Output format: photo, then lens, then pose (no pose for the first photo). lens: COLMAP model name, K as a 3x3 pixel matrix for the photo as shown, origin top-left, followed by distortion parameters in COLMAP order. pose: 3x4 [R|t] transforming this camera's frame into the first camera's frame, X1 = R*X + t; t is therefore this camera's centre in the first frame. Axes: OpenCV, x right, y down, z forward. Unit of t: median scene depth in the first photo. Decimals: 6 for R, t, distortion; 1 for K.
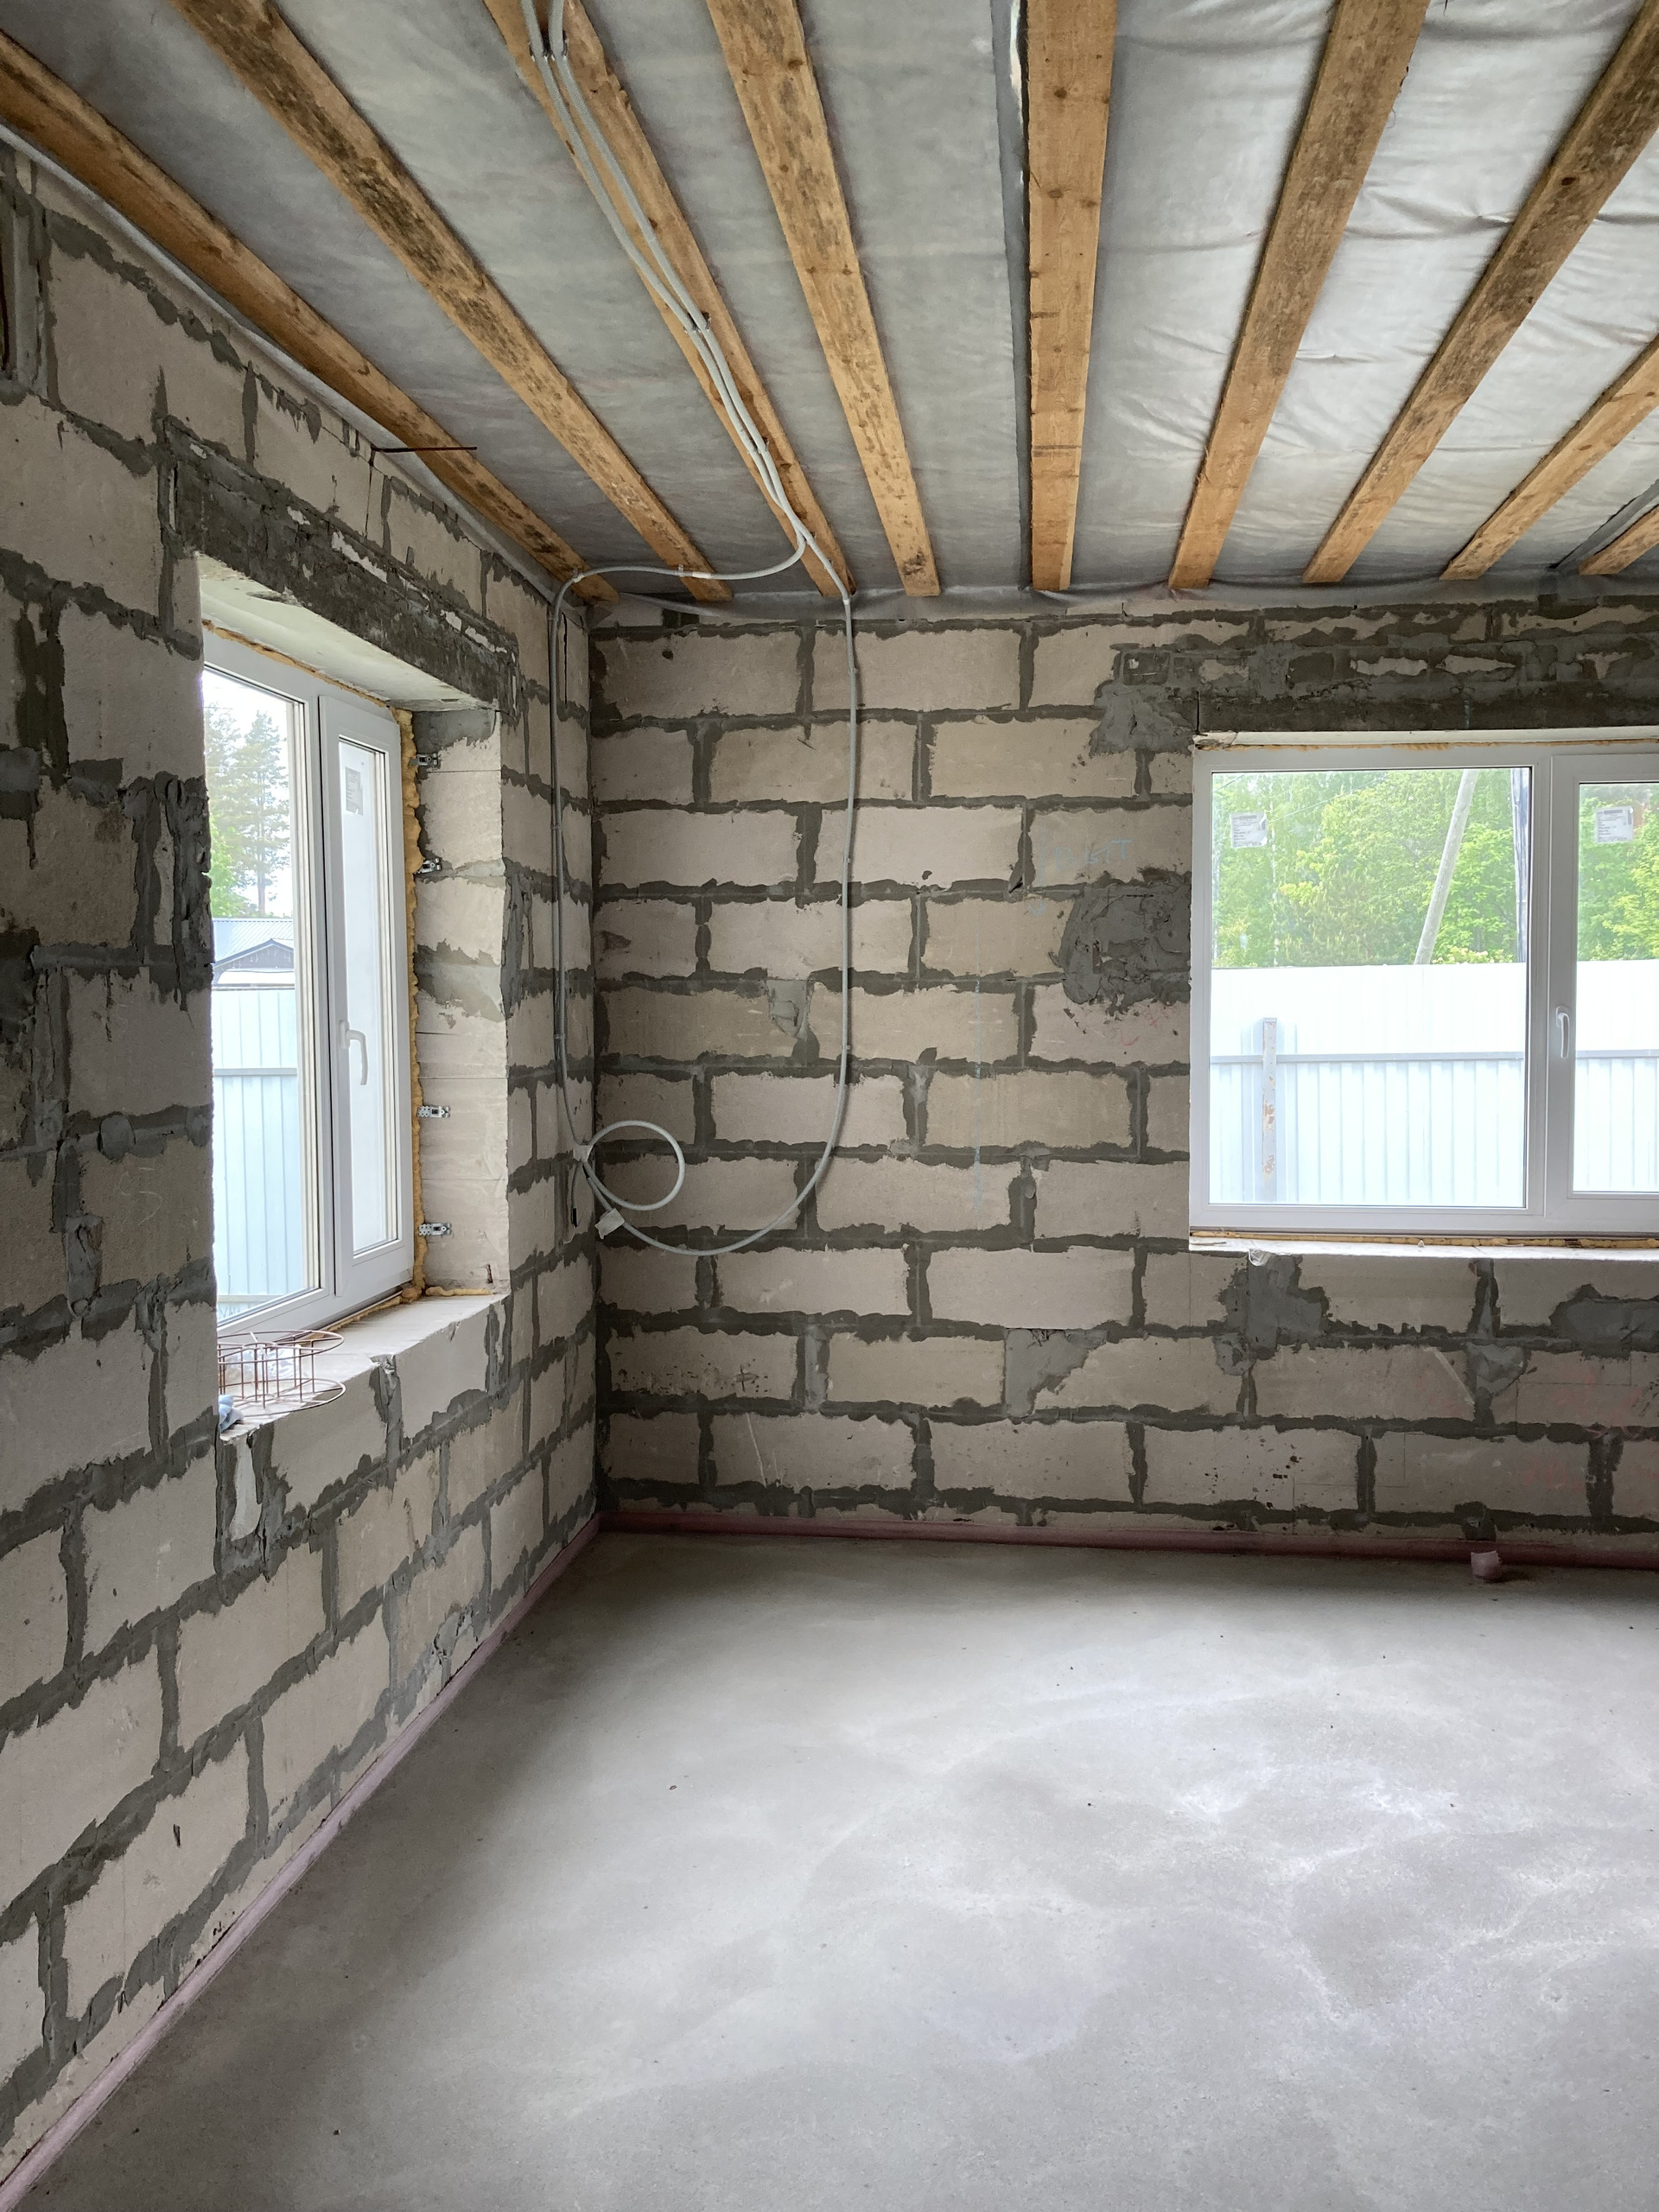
lens RADIAL K [[1802.4, 0, 824.6], [0, 1802.4, 1076.9], [0, 0, 1]] dist [0.039349, -0.051542]
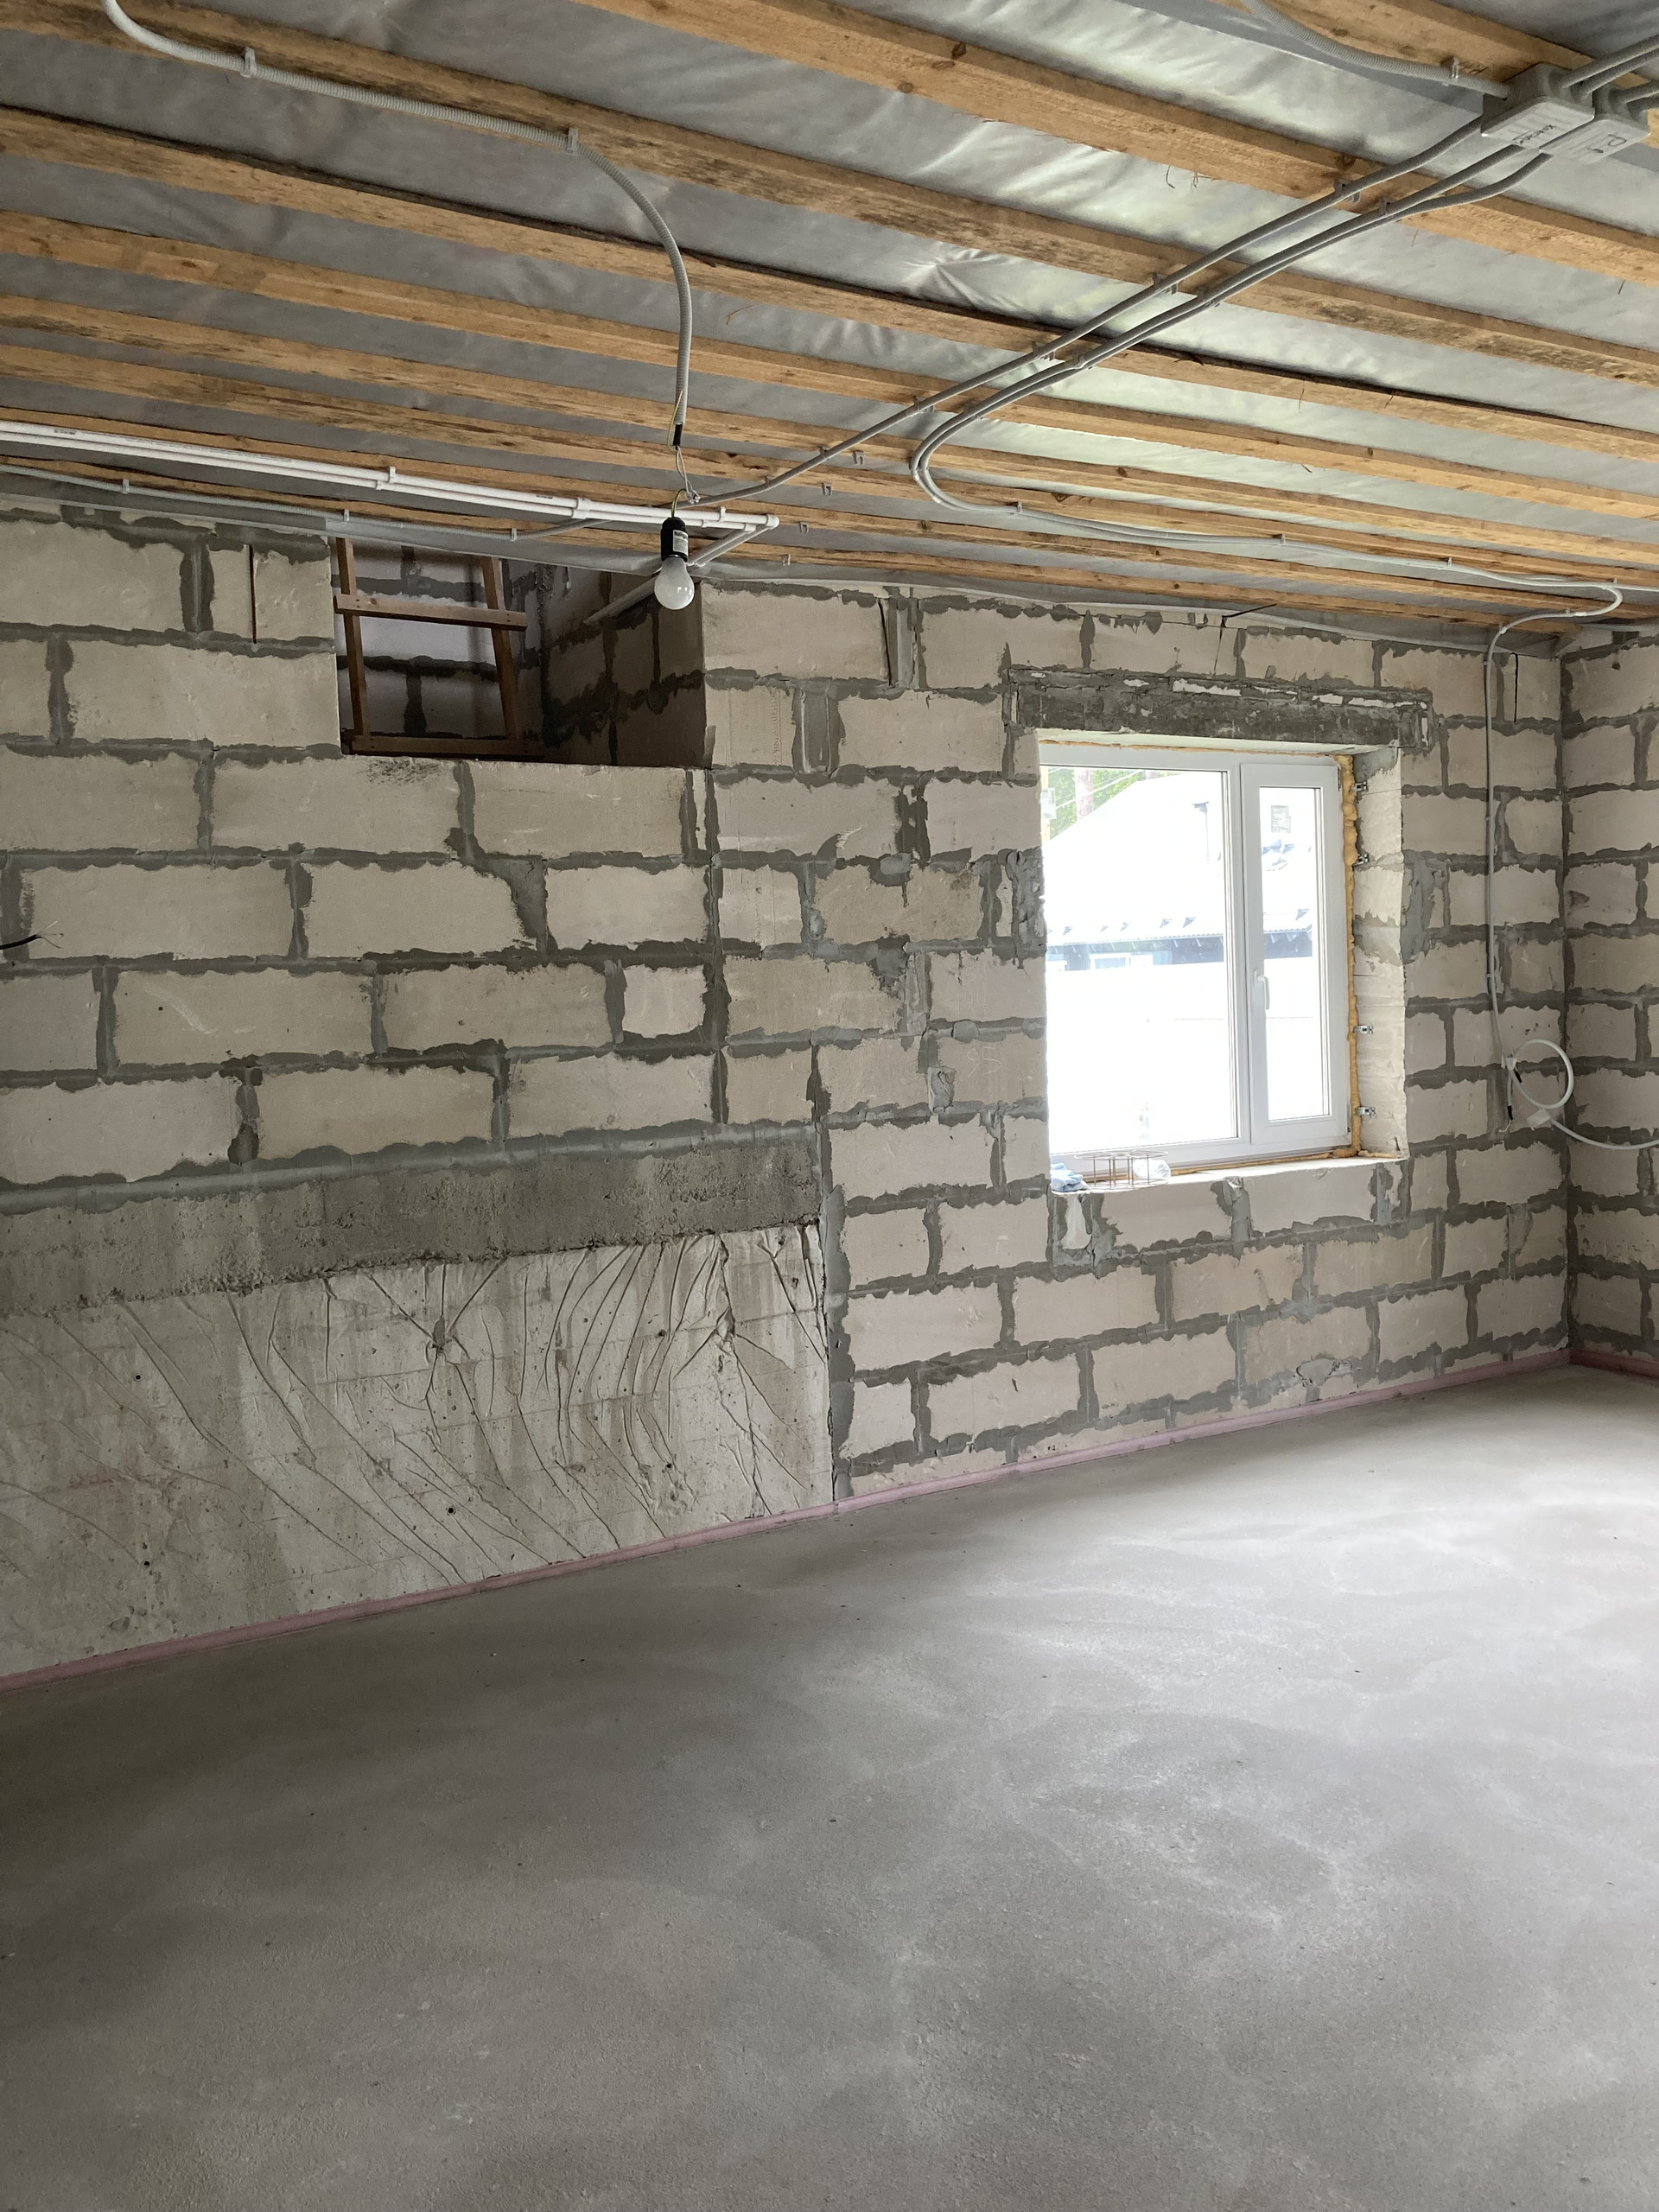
lens RADIAL K [[1802.4, 0, 843.5], [0, 1802.4, 1075.4], [0, 0, 1]] dist [0.039349, -0.051542]
pose [[0.615065, 0.023852, -0.788116, 0.670844], [-0.001292, 0.999571, 0.029243, 0.014003], [0.788476, -0.016968, 0.614832, -0.221216]]
